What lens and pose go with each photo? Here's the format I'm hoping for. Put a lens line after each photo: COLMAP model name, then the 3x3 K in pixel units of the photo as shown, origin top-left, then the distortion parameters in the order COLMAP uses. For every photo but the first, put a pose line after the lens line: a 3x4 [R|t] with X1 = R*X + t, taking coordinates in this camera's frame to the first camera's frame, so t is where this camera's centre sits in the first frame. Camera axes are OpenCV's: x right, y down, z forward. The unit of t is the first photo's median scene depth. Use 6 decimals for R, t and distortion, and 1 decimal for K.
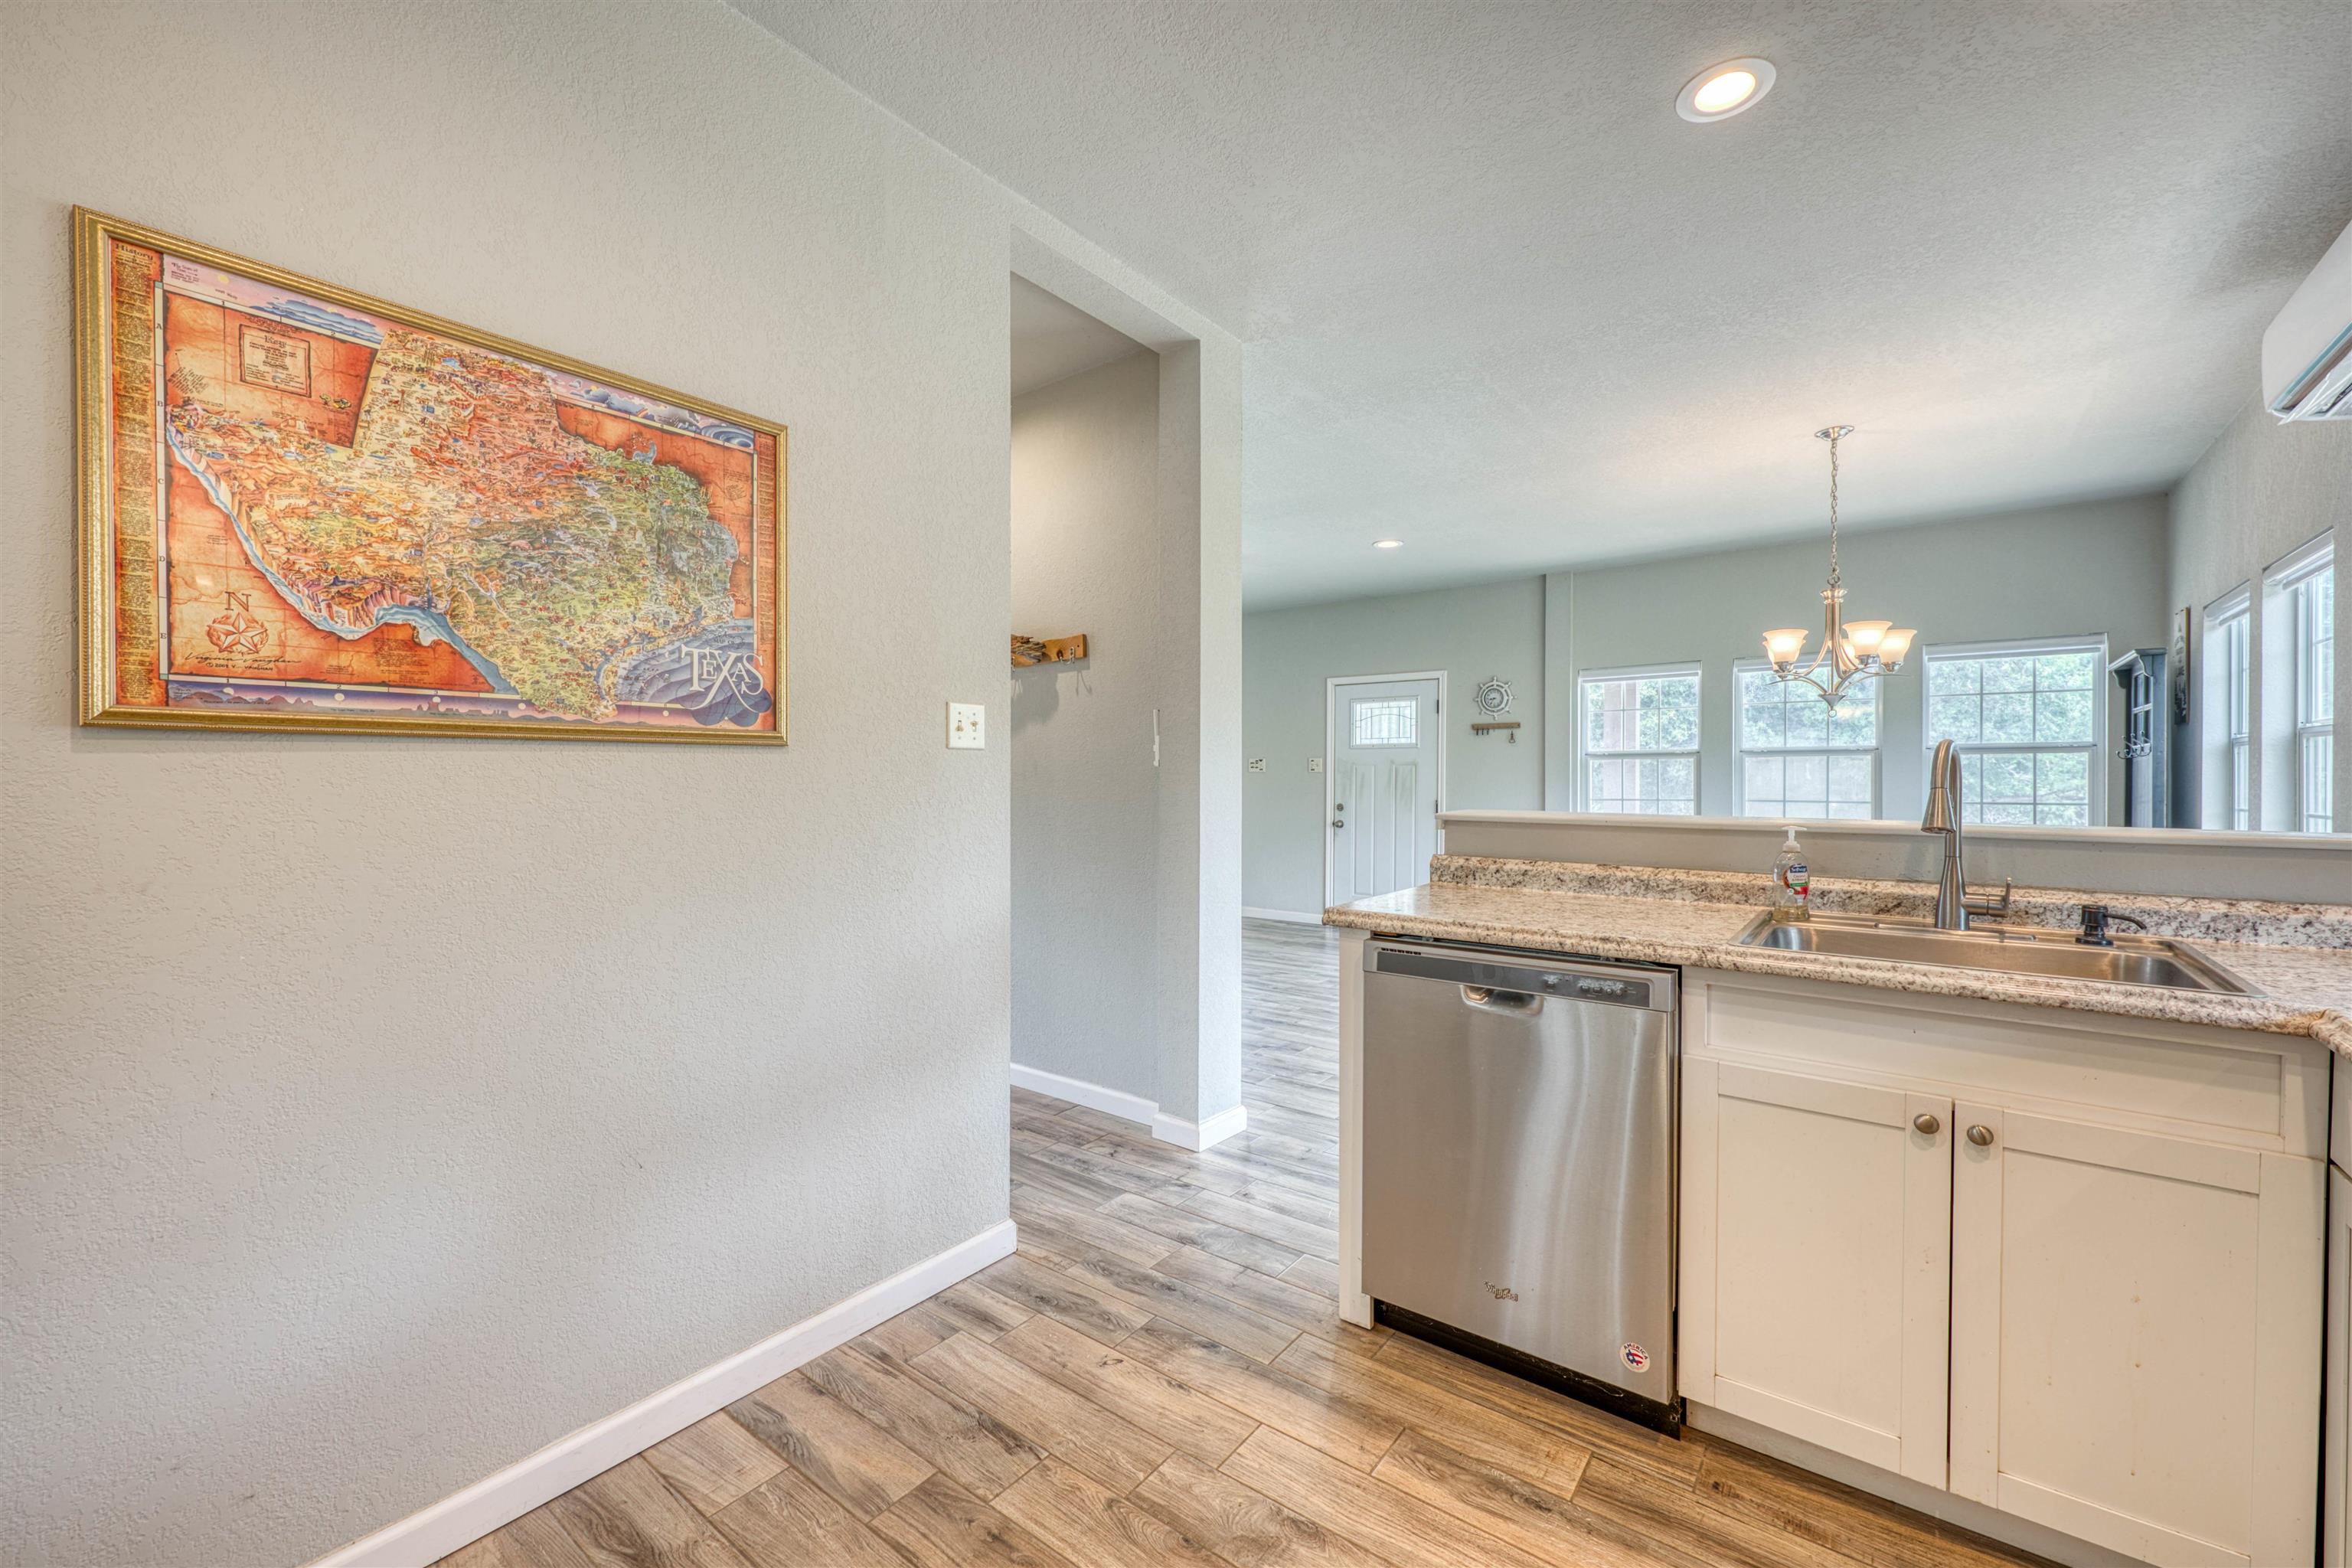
lens RADIAL K [[946.2, 0, 1174.1], [0, 946.2, 783.4], [0, 0, 1]] dist [-0.005077, 0.001894]
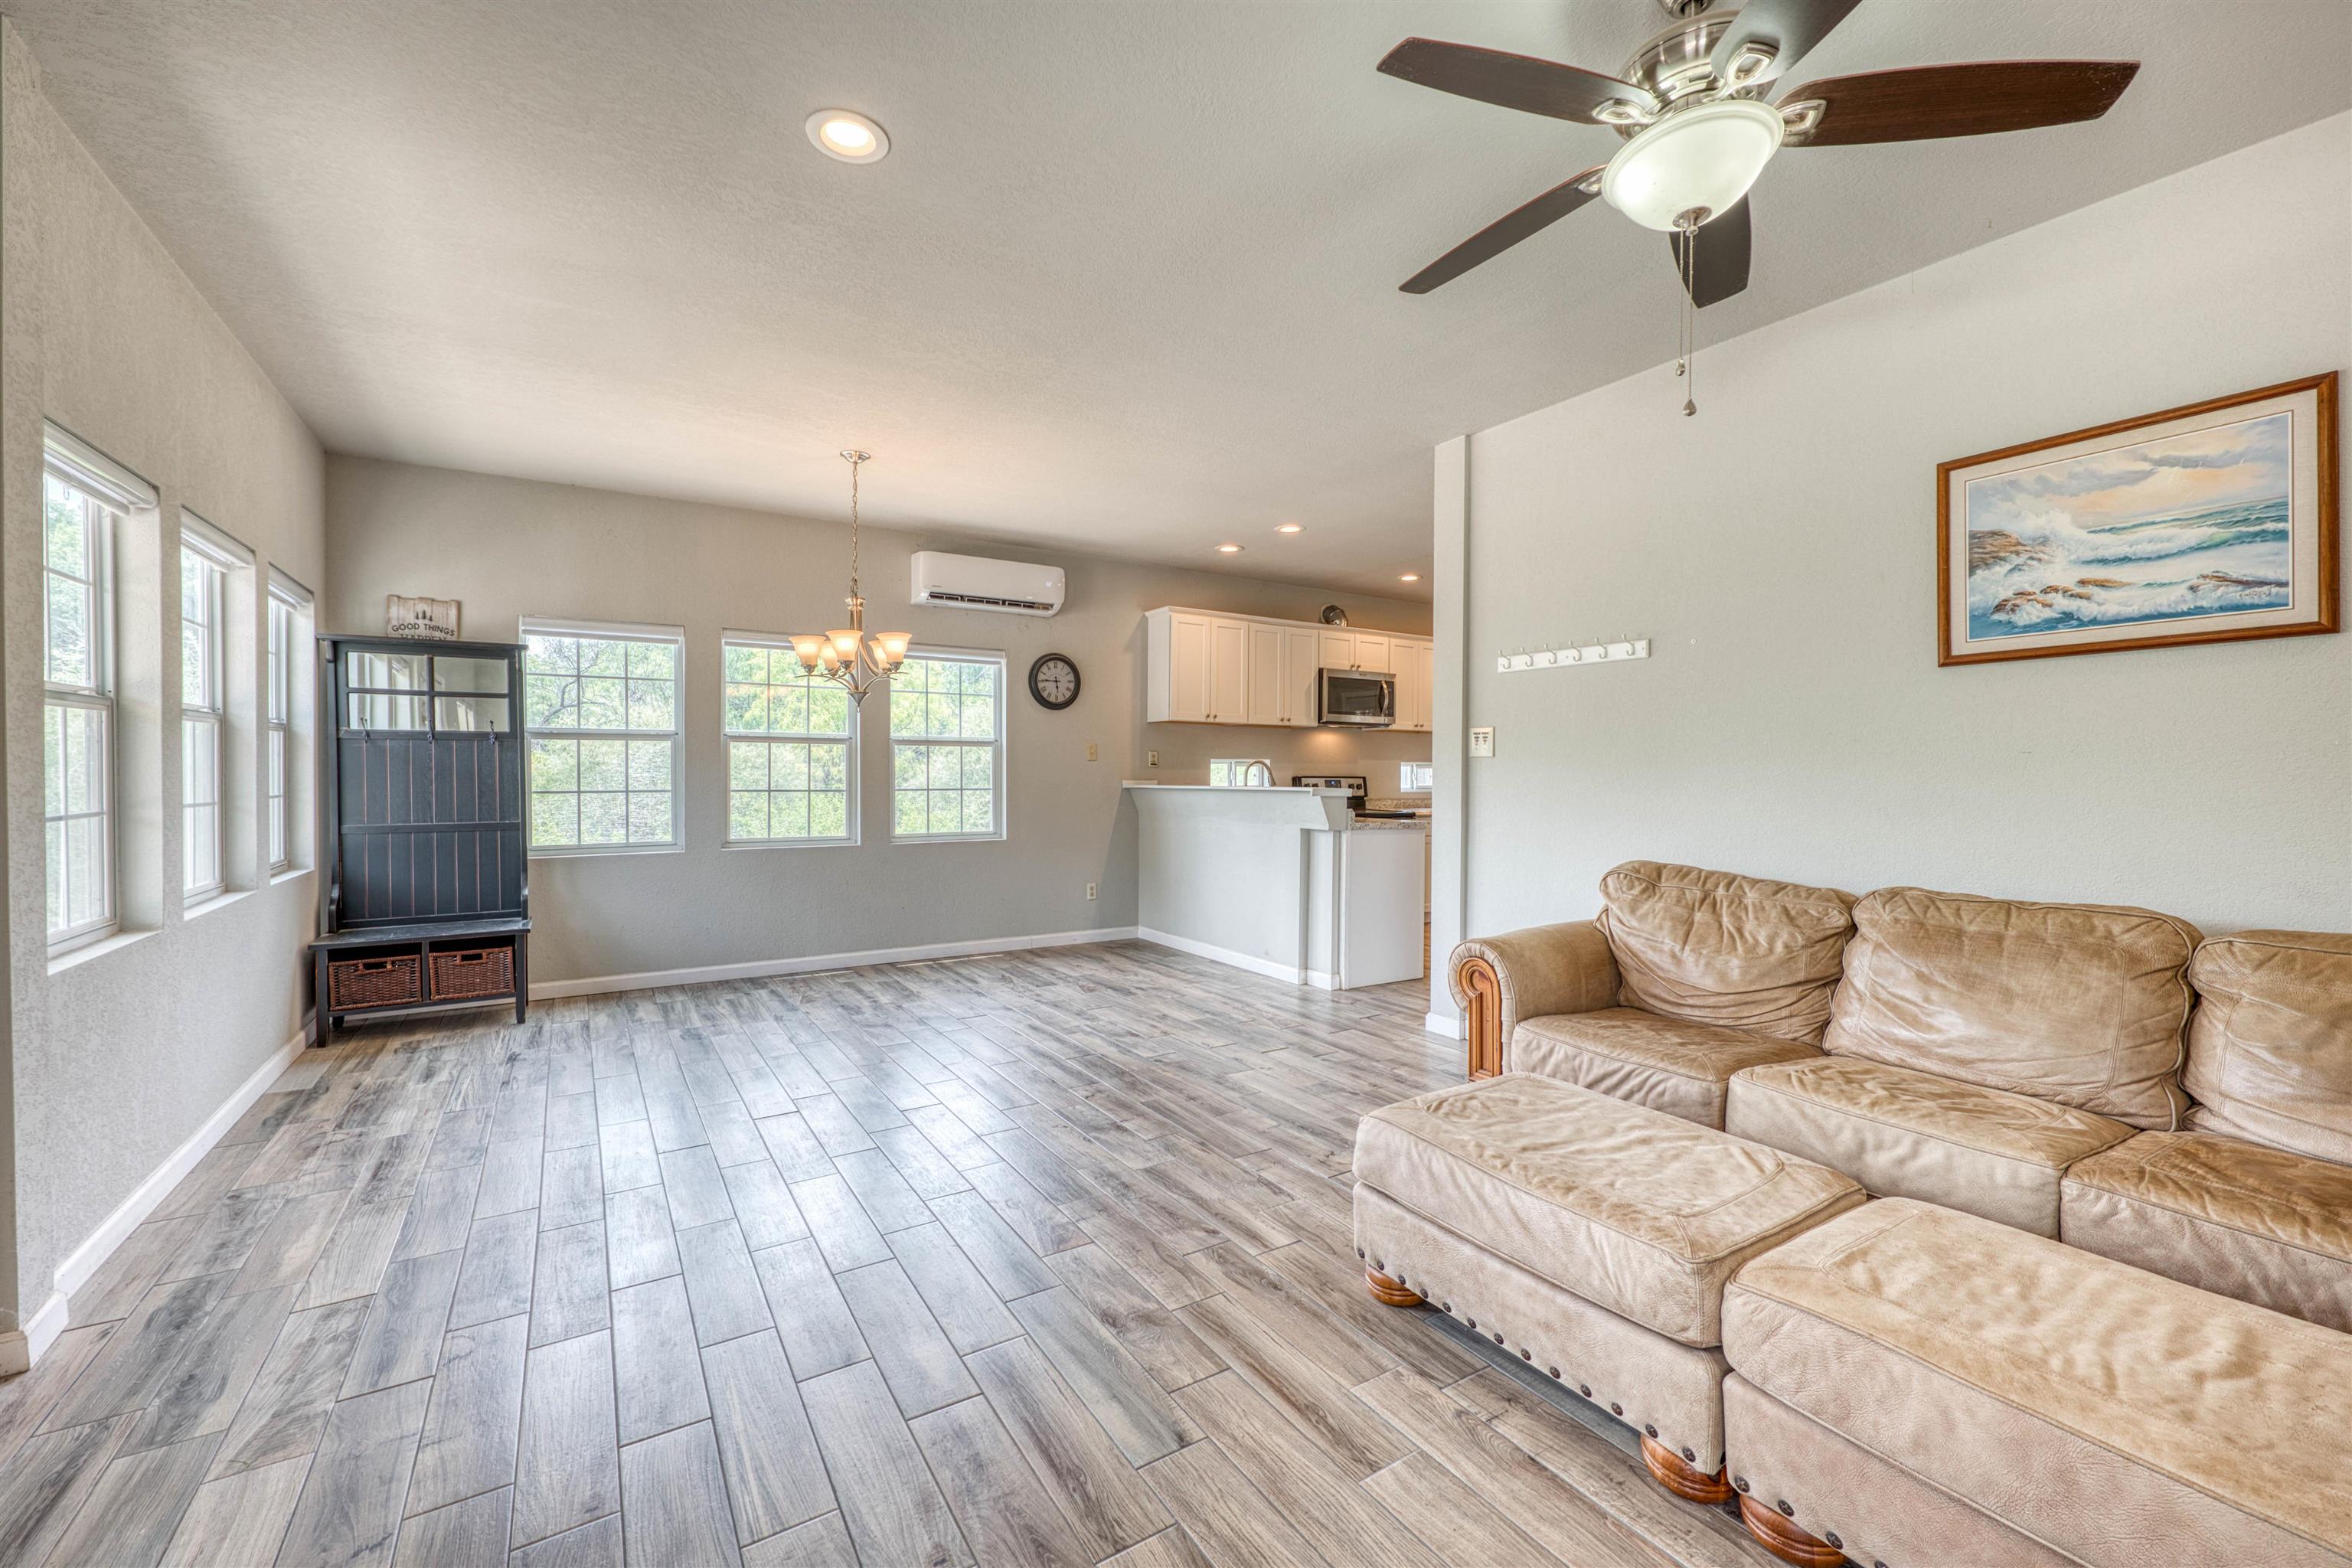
lens RADIAL K [[946.2, 0, 1169.2], [0, 946.2, 782.4], [0, 0, 1]] dist [-0.005077, 0.001894]
pose [[-0.938491, -0.008959, 0.345188, -0.064397], [-0.004149, 0.999884, 0.014671, -0.010717], [-0.345279, 0.012336, -0.938419, 3.608019]]
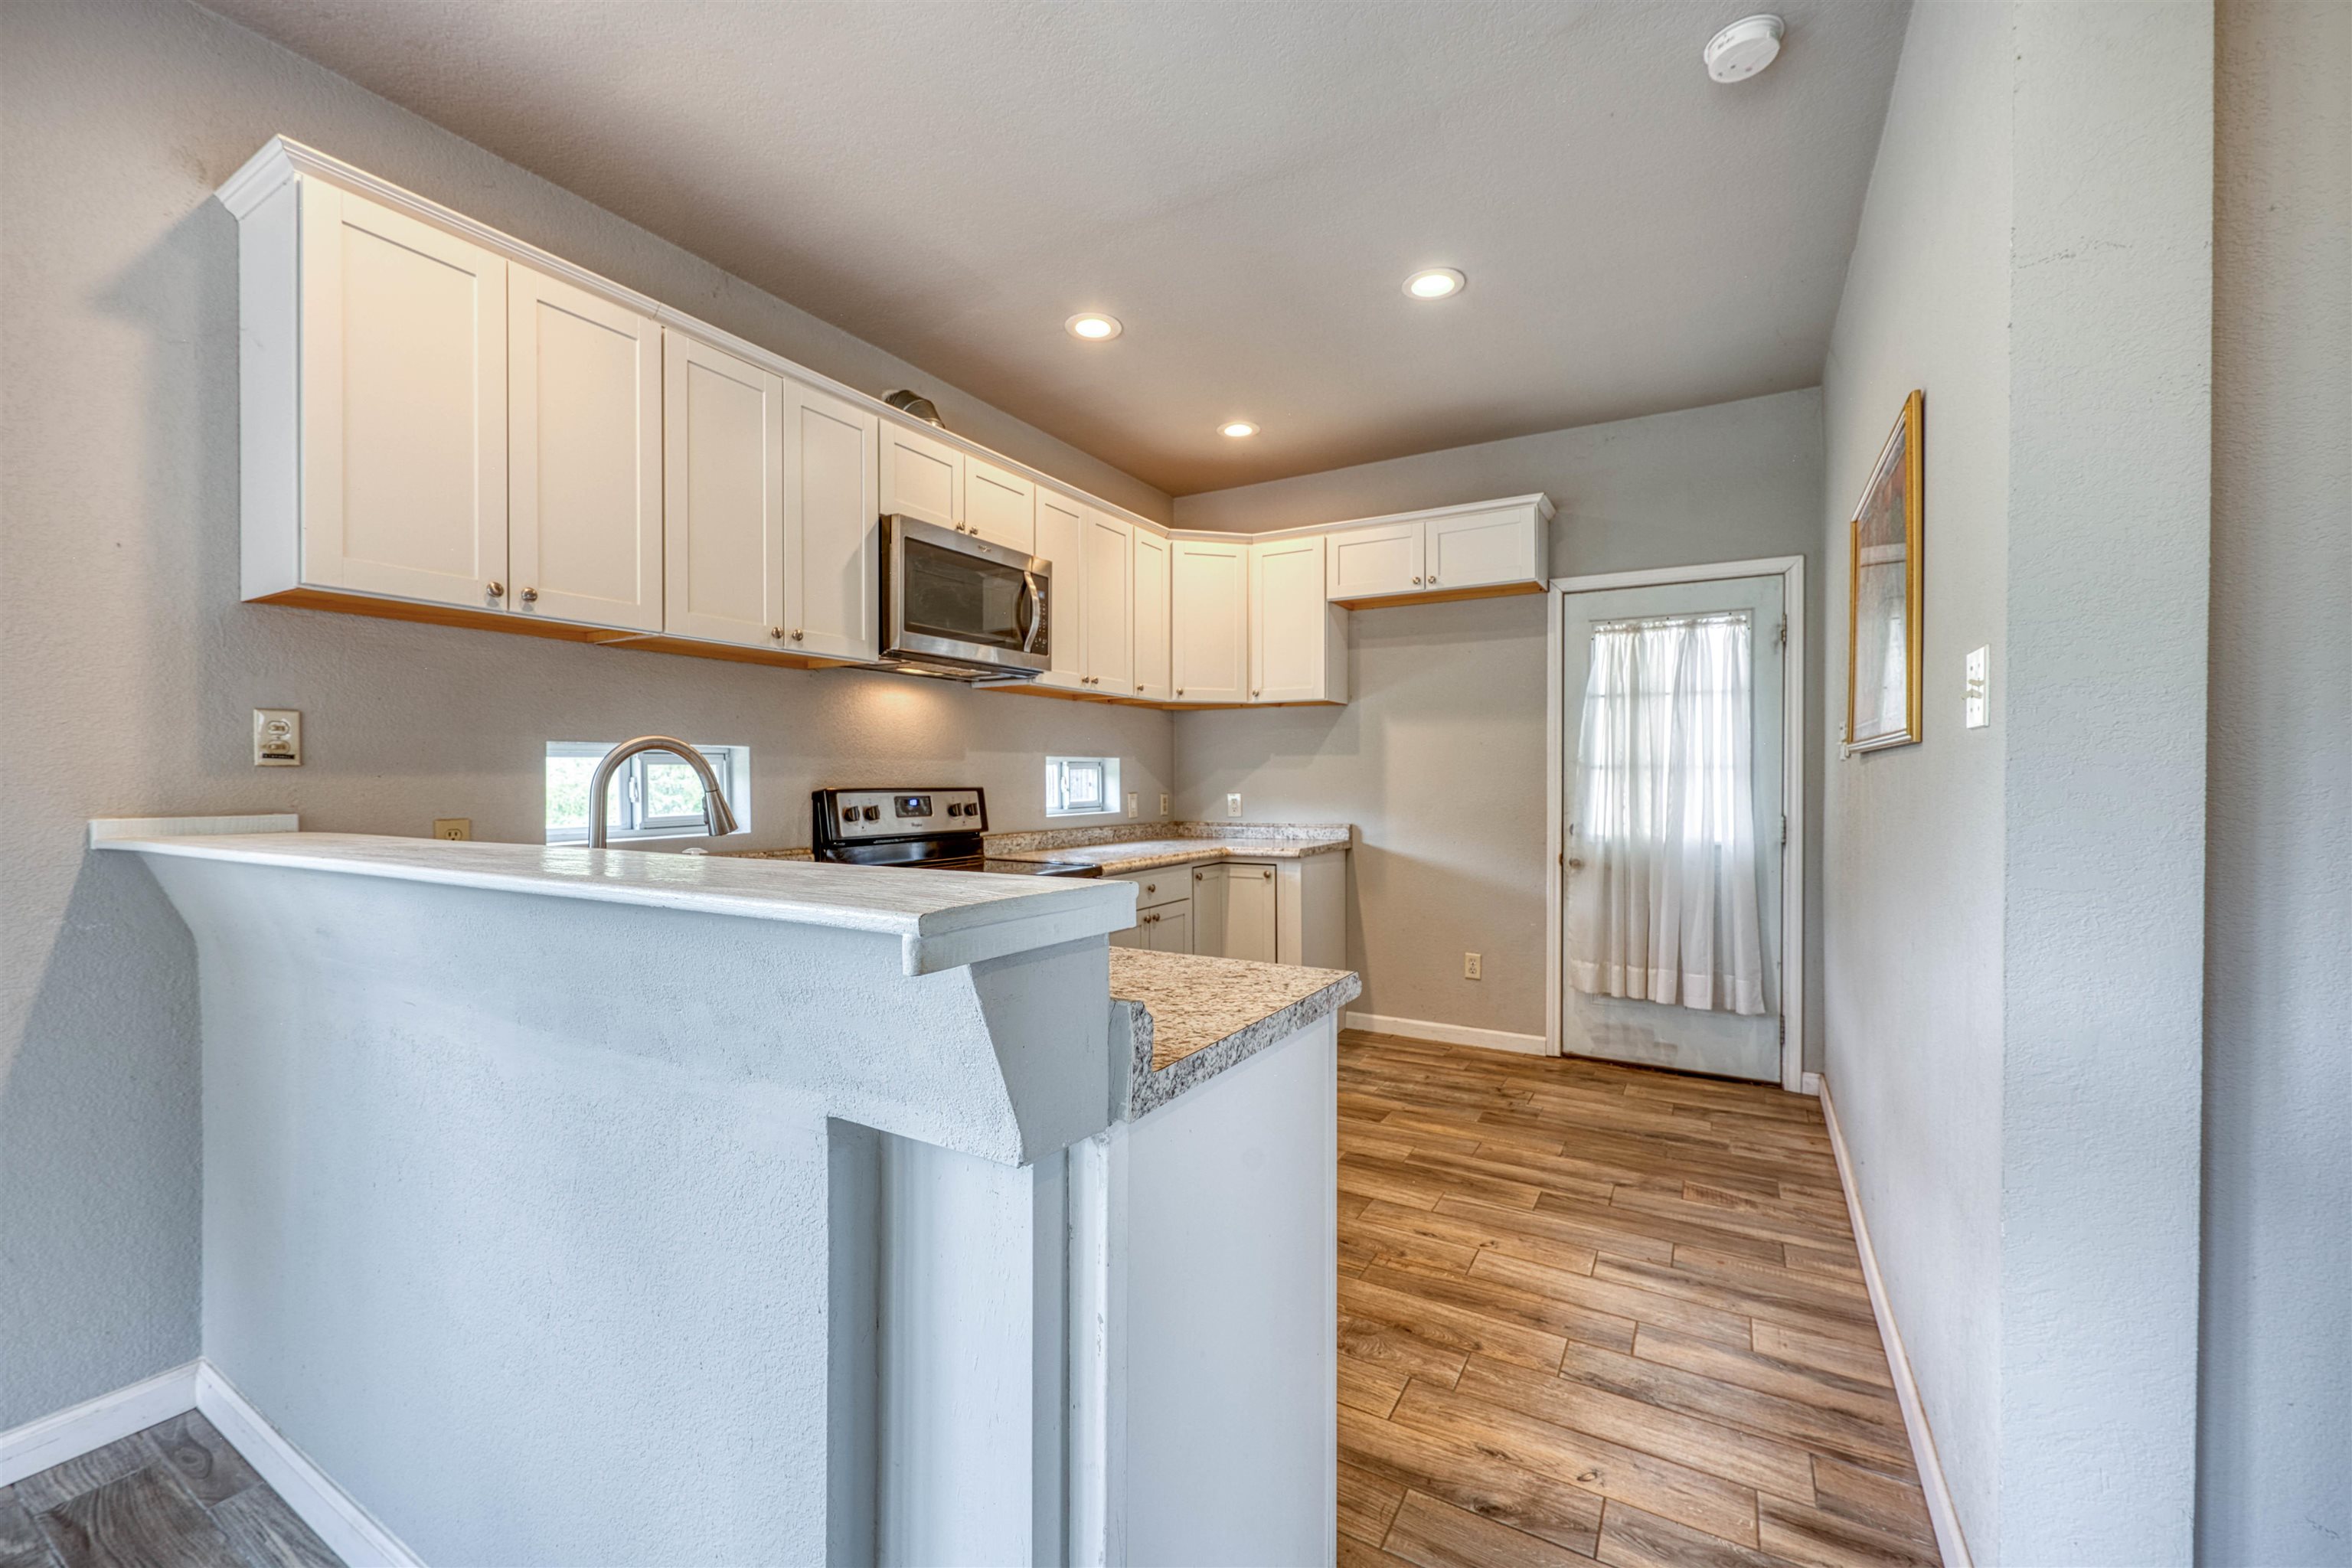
lens RADIAL K [[946.2, 0, 1161.6], [0, 946.2, 777.6], [0, 0, 1]] dist [-0.005077, 0.001894]
pose [[-0.993421, 0.002134, -0.114499, 0.364853], [0.001296, 0.999972, 0.007389, -0.011755], [0.114512, 0.007192, -0.993396, 1.606056]]
